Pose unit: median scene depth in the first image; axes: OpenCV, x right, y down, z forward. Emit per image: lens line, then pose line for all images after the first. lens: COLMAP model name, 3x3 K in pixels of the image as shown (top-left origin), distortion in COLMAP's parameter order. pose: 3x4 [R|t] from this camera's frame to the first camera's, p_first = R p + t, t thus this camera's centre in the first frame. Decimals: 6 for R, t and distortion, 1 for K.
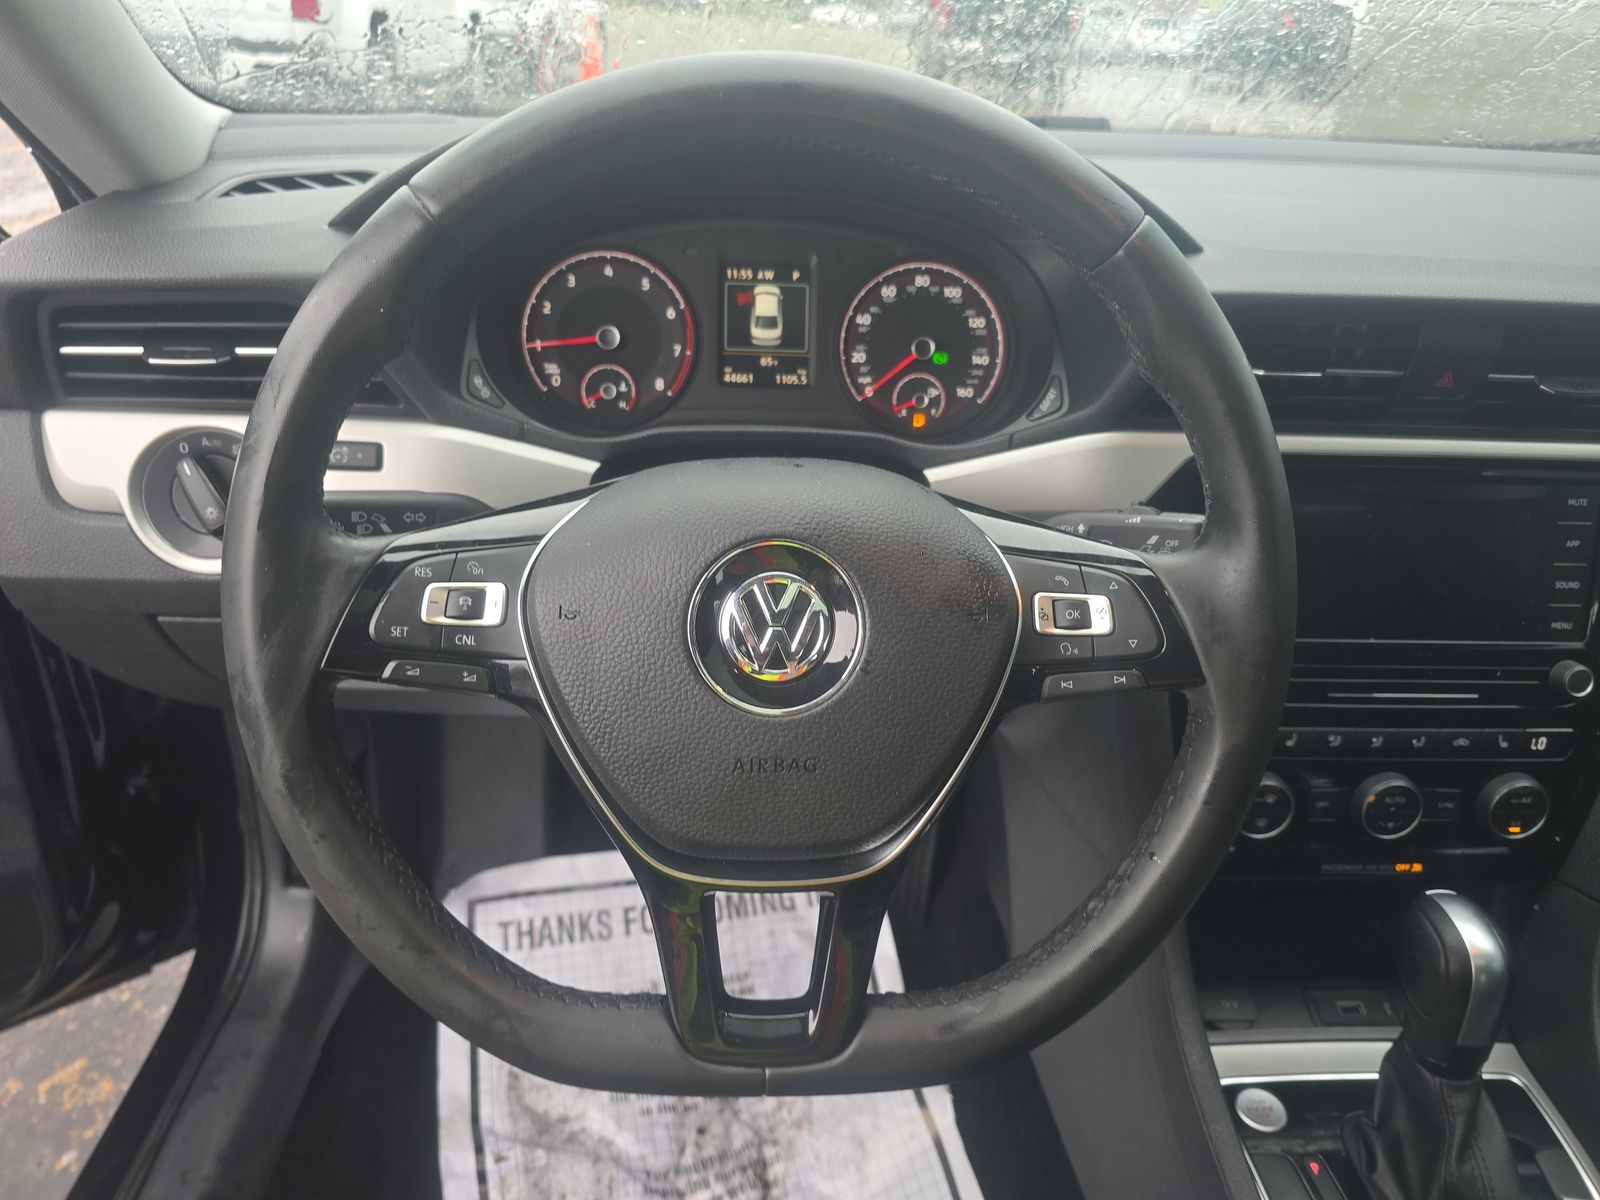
lens RADIAL K [[1031.2, 0, 790.1], [0, 1031.2, 600.4], [0, 0, 1]] dist [0.012082, -0.010118]
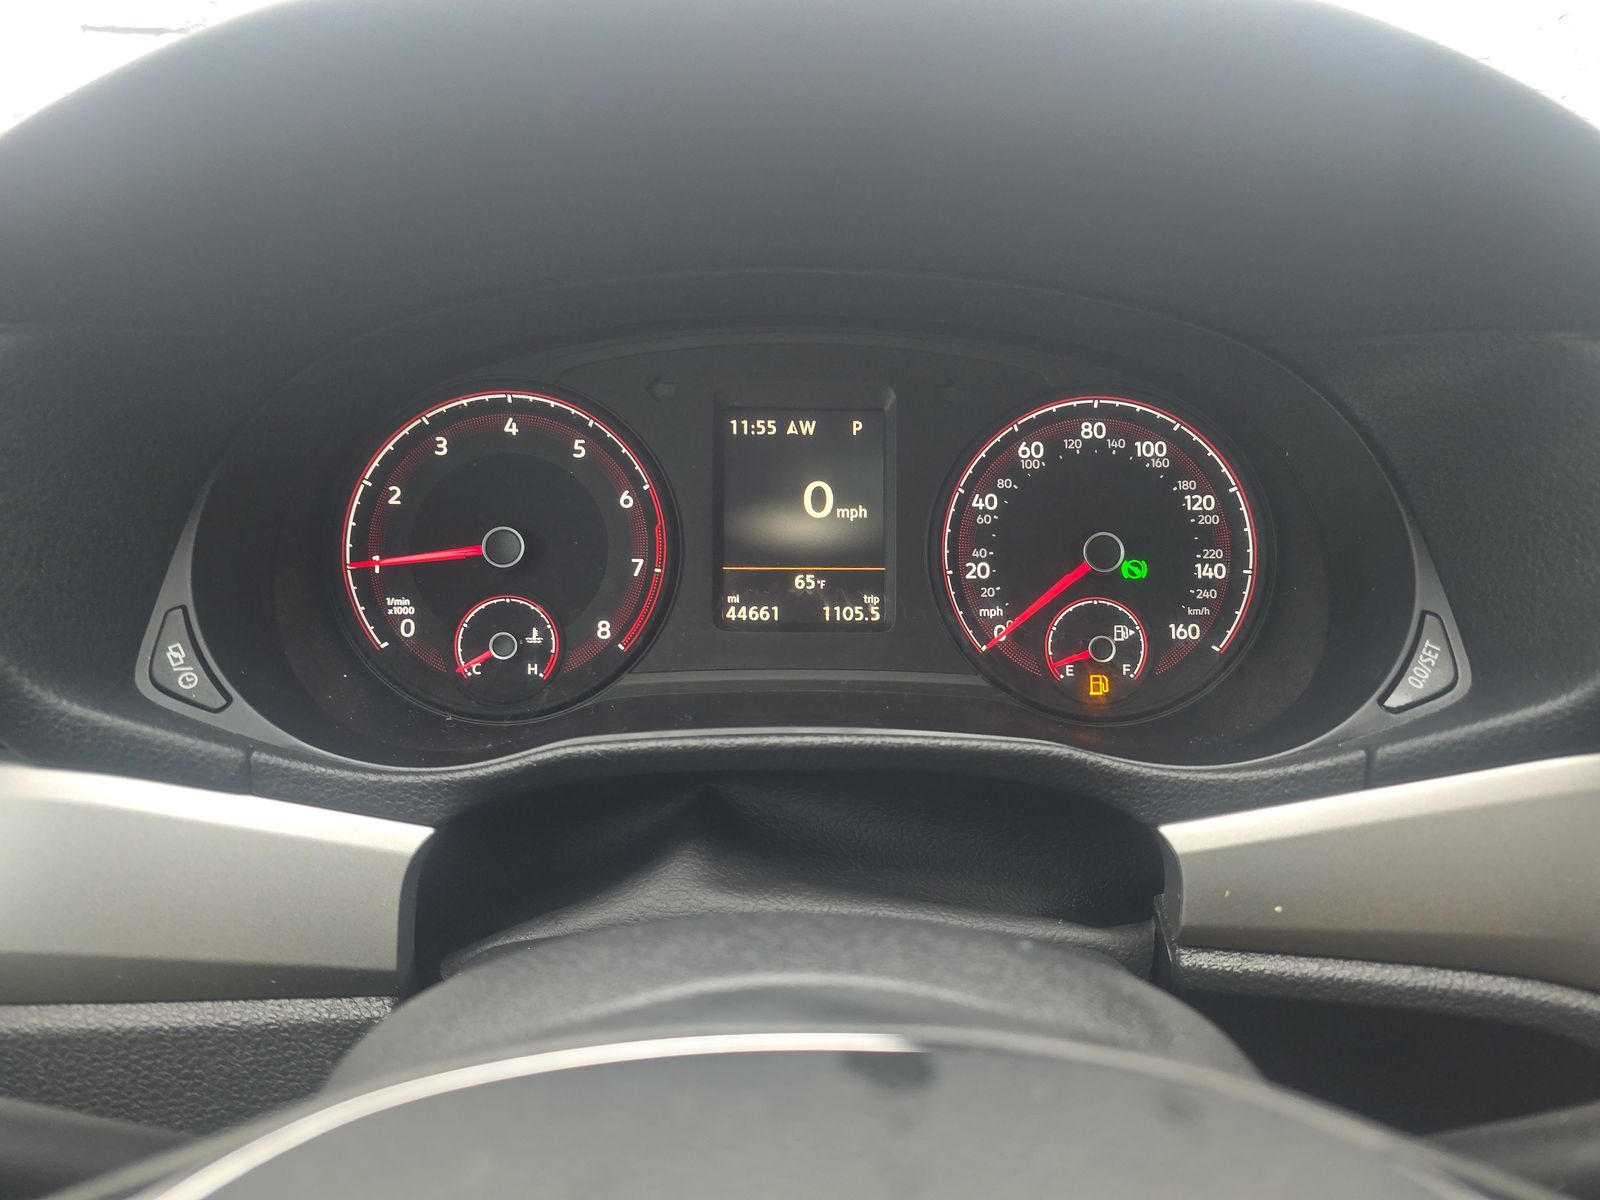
lens RADIAL K [[1031.2, 0, 789.3], [0, 1031.2, 596.5], [0, 0, 1]] dist [0.012082, -0.010118]
pose [[0.998970, -0.019719, -0.040857, -0.009465], [0.012370, 0.984865, -0.172879, -0.133701], [0.043648, 0.172195, 0.984095, 0.481254]]
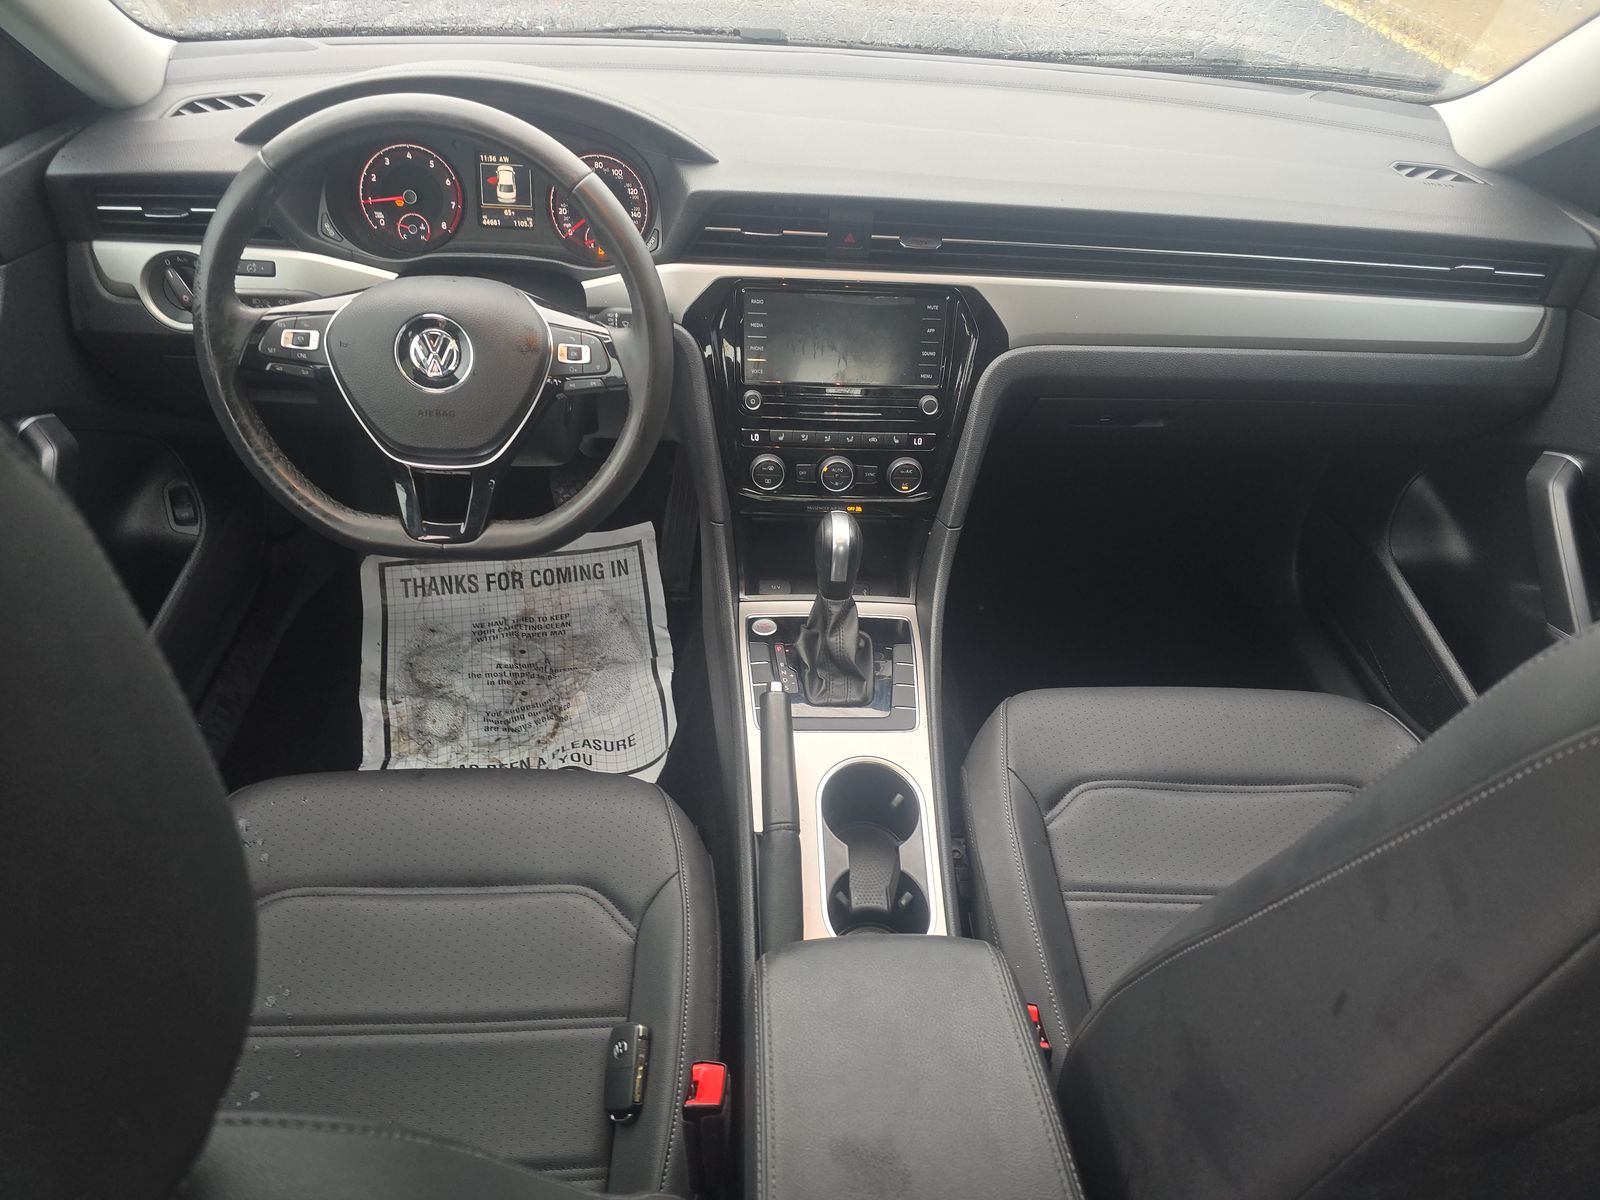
lens RADIAL K [[1031.2, 0, 817.0], [0, 1031.2, 598.8], [0, 0, 1]] dist [0.012082, -0.010118]
pose [[0.999327, 0.015318, 0.033320, 0.446853], [-0.021342, 0.981802, 0.188704, 0.063247], [-0.029823, -0.189288, 0.981469, -0.826745]]
